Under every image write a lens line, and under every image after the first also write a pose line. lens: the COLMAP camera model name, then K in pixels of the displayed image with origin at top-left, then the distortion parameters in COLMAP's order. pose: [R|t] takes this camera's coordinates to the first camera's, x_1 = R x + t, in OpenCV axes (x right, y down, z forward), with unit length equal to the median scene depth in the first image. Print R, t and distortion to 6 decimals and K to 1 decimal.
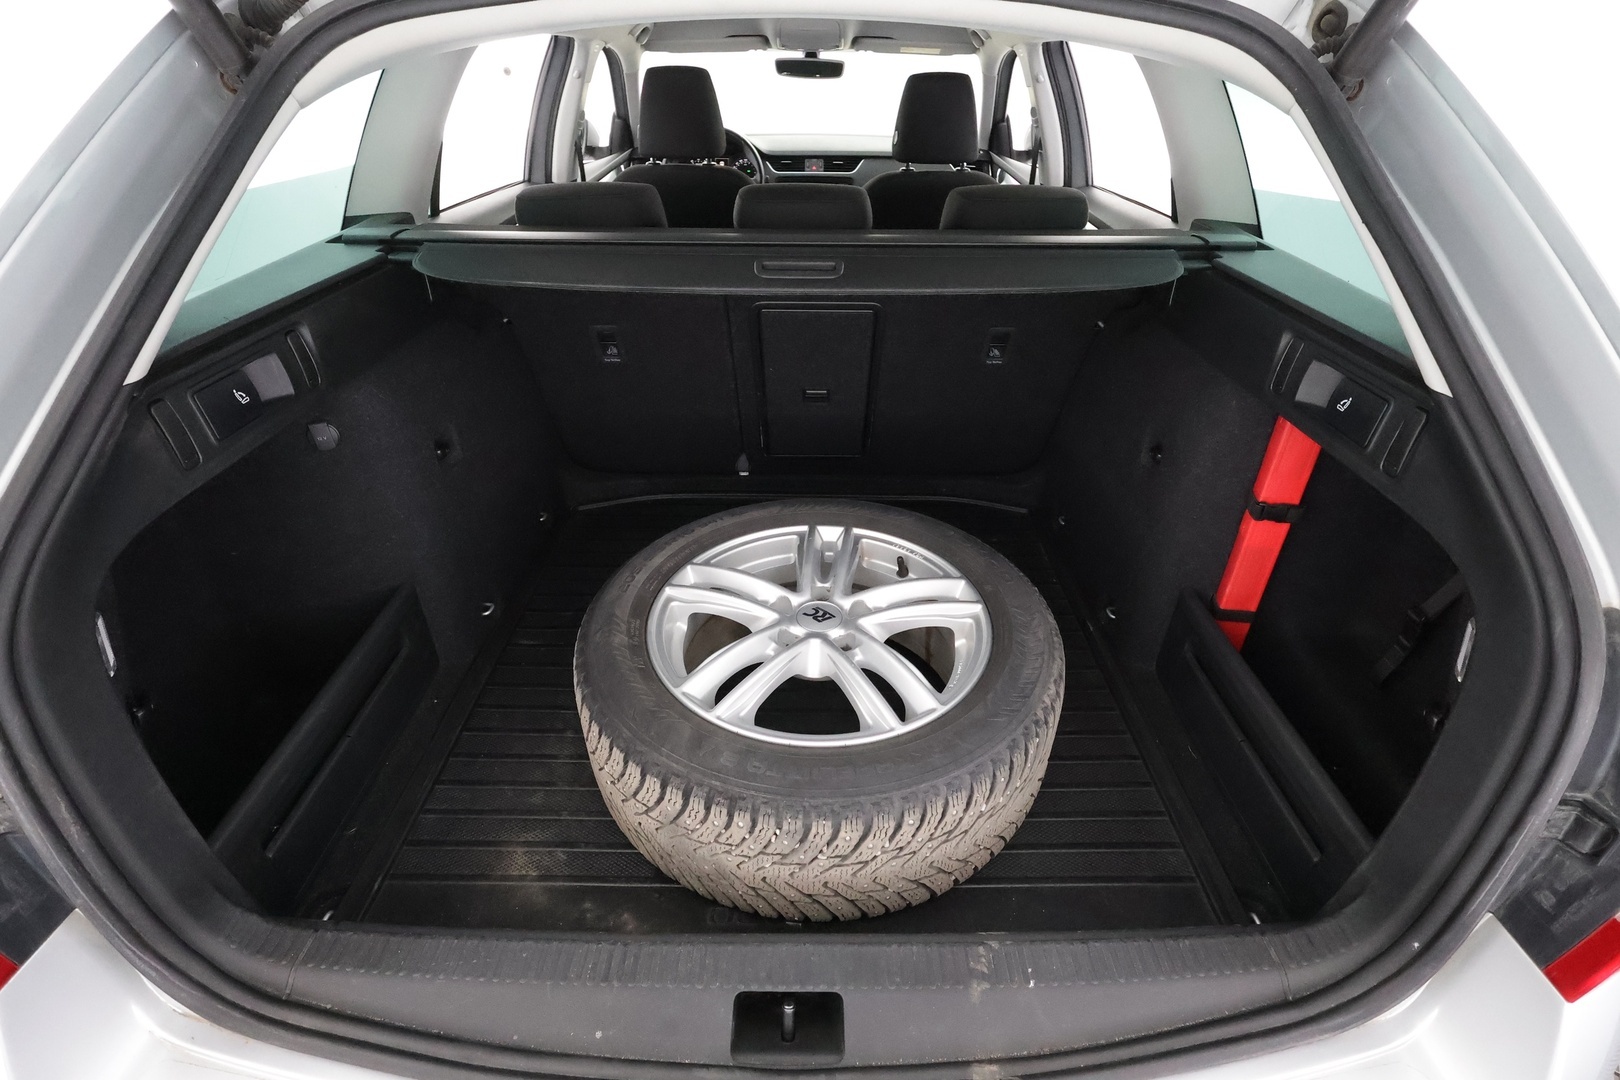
lens RADIAL K [[737.6, 0, 810.0], [0, 737.6, 539.5], [0, 0, 1]] dist [-0.006784, 0.003211]
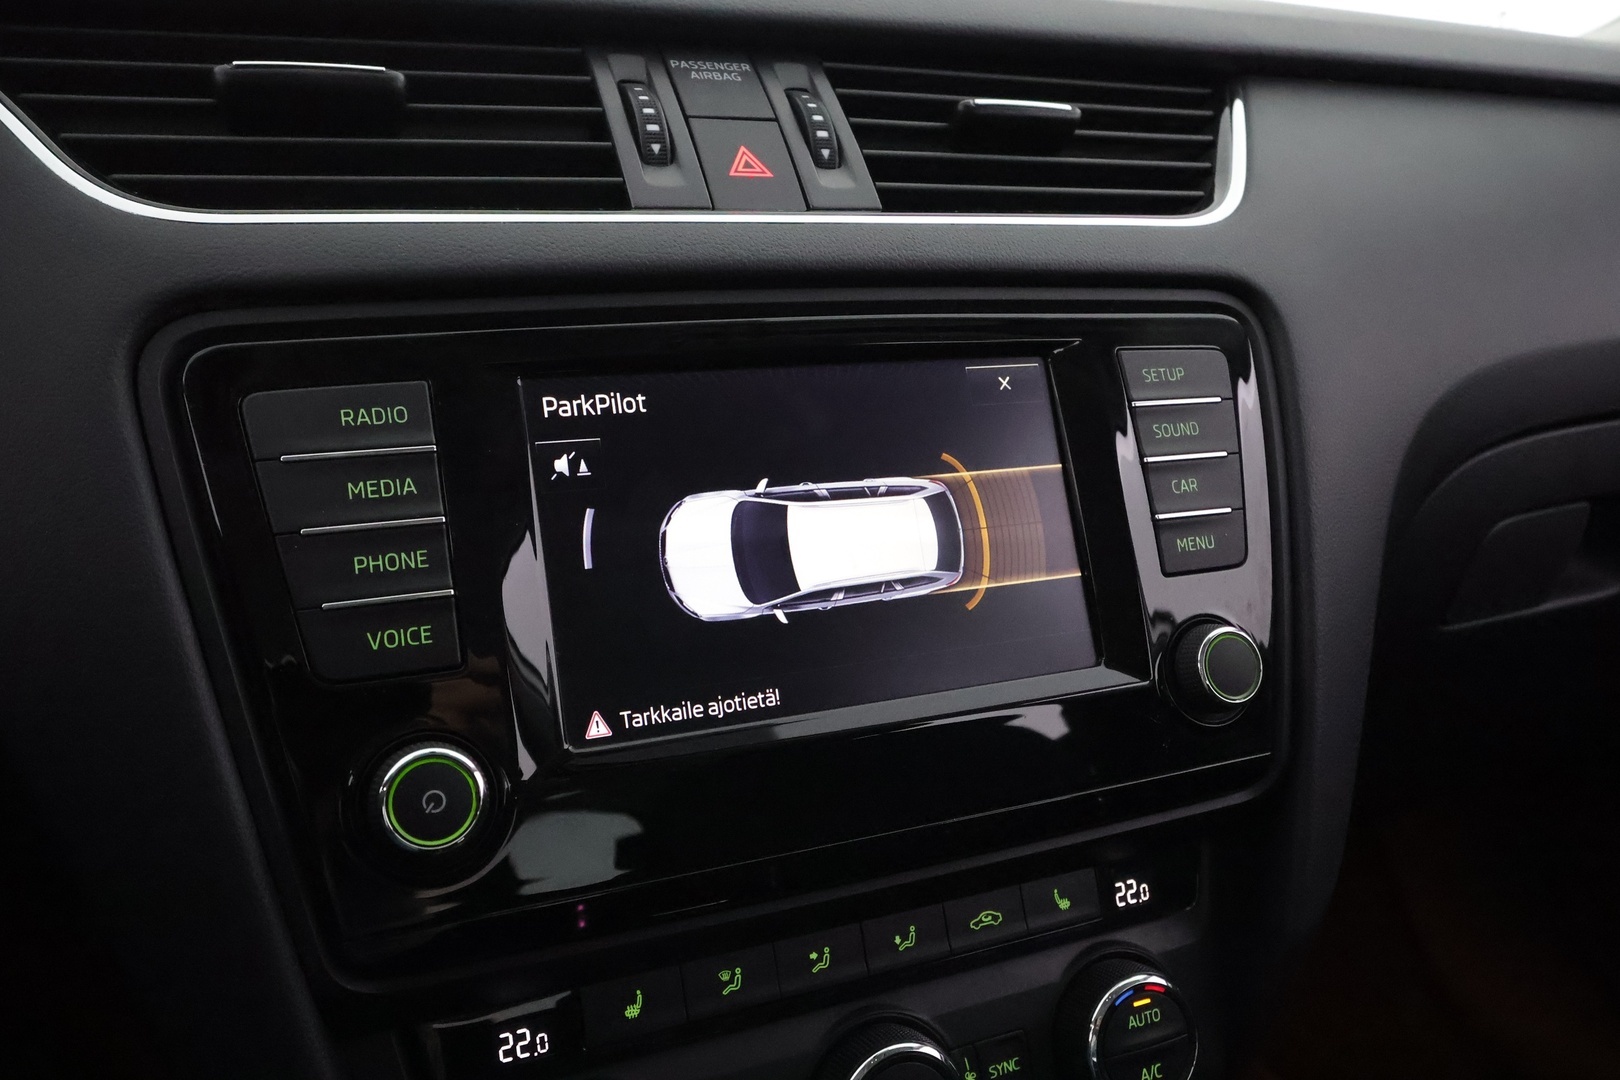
lens RADIAL K [[1270.4, 0, 815.3], [0, 1270.4, 541.9], [0, 0, 1]] dist [-0.000968, 0.005032]
pose [[0.919610, -0.104781, 0.378602, -0.037642], [0.199212, 0.955042, -0.219564, -0.443282], [-0.338574, 0.277336, 0.899140, 0.901371]]
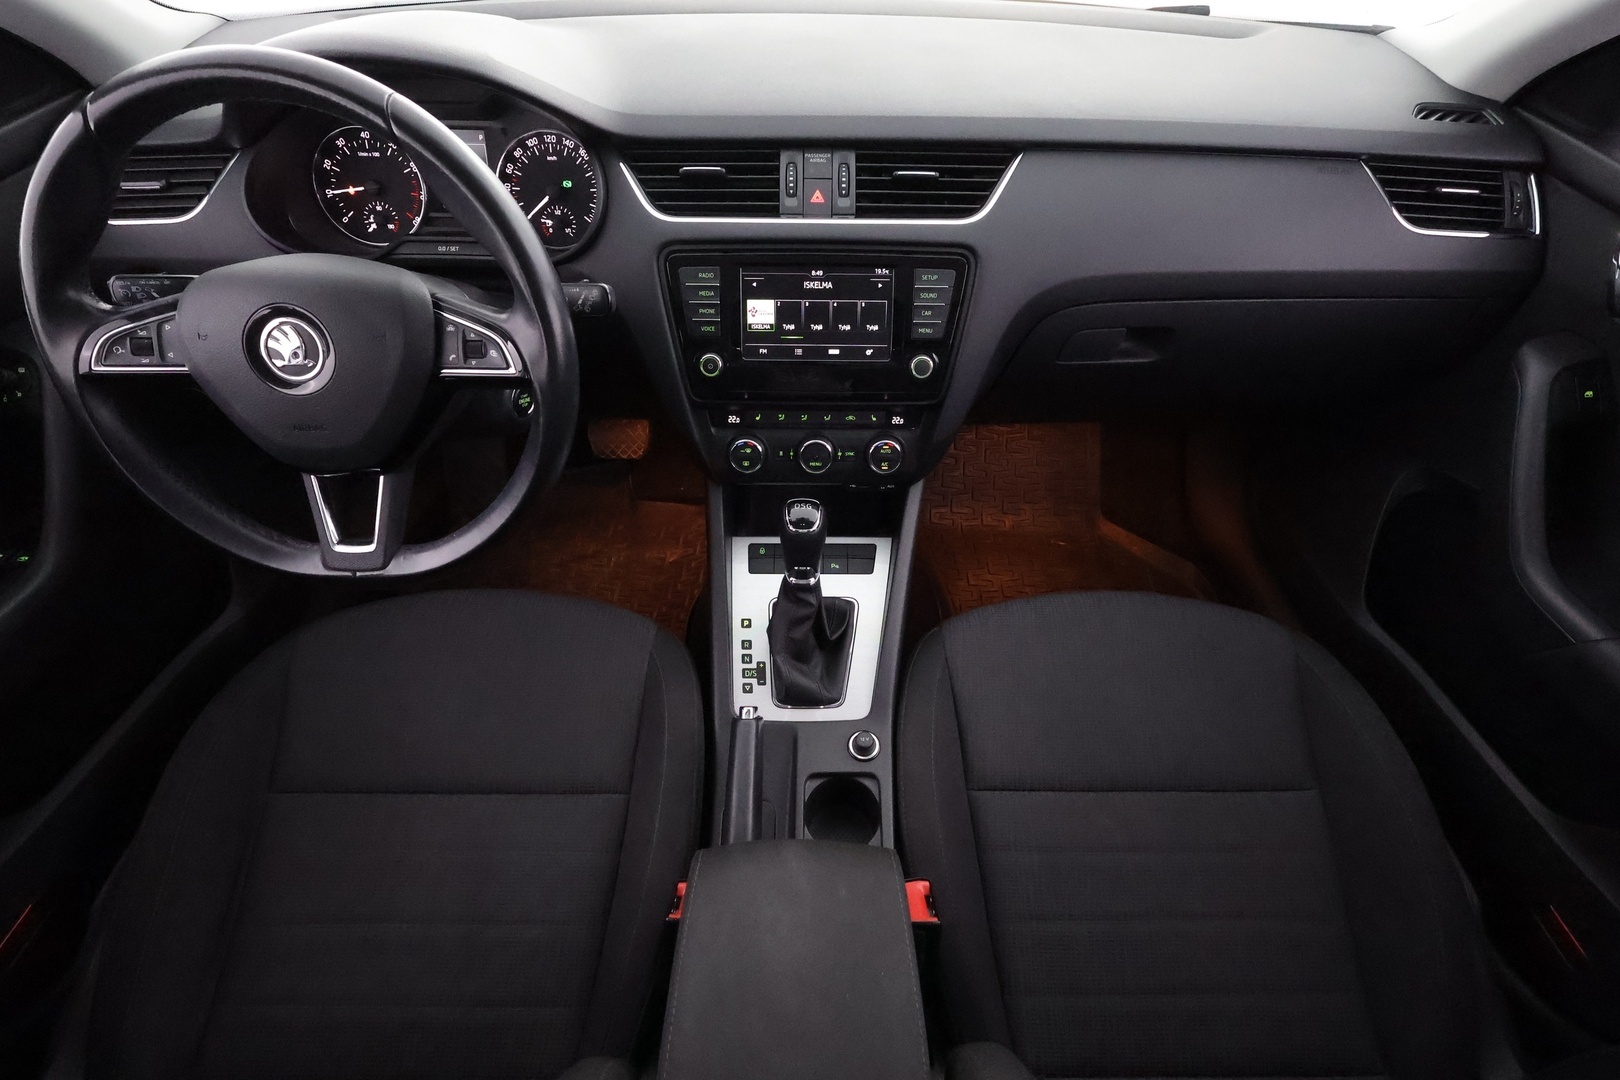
lens RADIAL K [[737.6, 0, 815.7], [0, 737.6, 544.4], [0, 0, 1]] dist [-0.006784, 0.003211]
pose [[0.999969, 0.003539, -0.006991, 0.007258], [-0.001770, 0.971174, 0.238366, -0.451856], [0.007633, -0.238347, 0.971150, 0.739106]]
